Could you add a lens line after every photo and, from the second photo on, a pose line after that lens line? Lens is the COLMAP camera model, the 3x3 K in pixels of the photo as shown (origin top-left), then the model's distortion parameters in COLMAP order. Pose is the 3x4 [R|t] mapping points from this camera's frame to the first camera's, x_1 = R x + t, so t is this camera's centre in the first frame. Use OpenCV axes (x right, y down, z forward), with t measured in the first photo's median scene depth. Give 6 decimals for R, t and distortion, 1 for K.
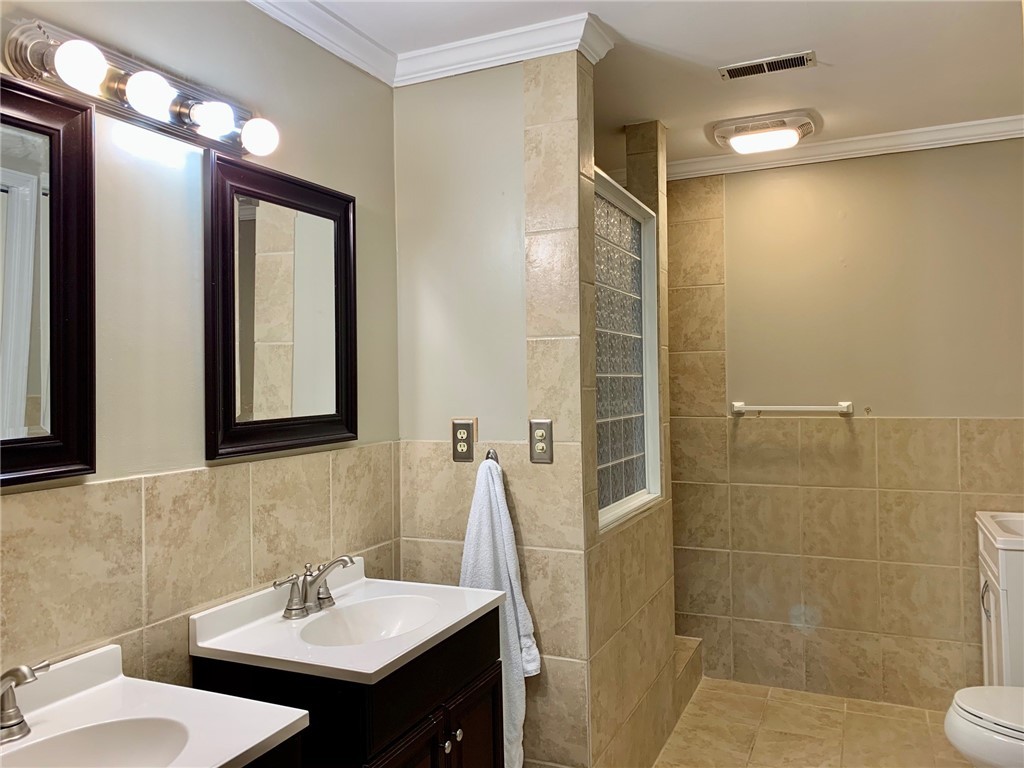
lens RADIAL K [[777.8, 0, 510.3], [0, 777.8, 386.7], [0, 0, 1]] dist [0.019998, -0.028167]
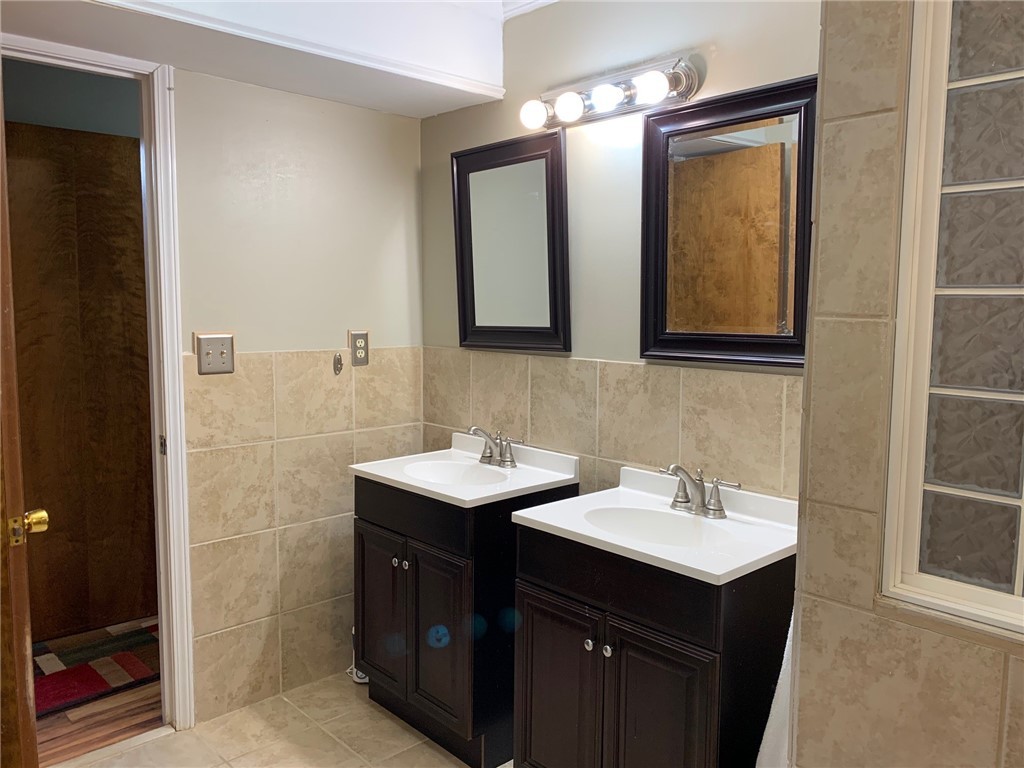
lens RADIAL K [[777.8, 0, 508.5], [0, 777.8, 376.3], [0, 0, 1]] dist [0.019998, -0.028167]
pose [[-0.381495, 0.118921, -0.916689, 0.959366], [0.007370, 0.992050, 0.125630, -0.044502], [0.924341, 0.041171, -0.379339, 1.372011]]
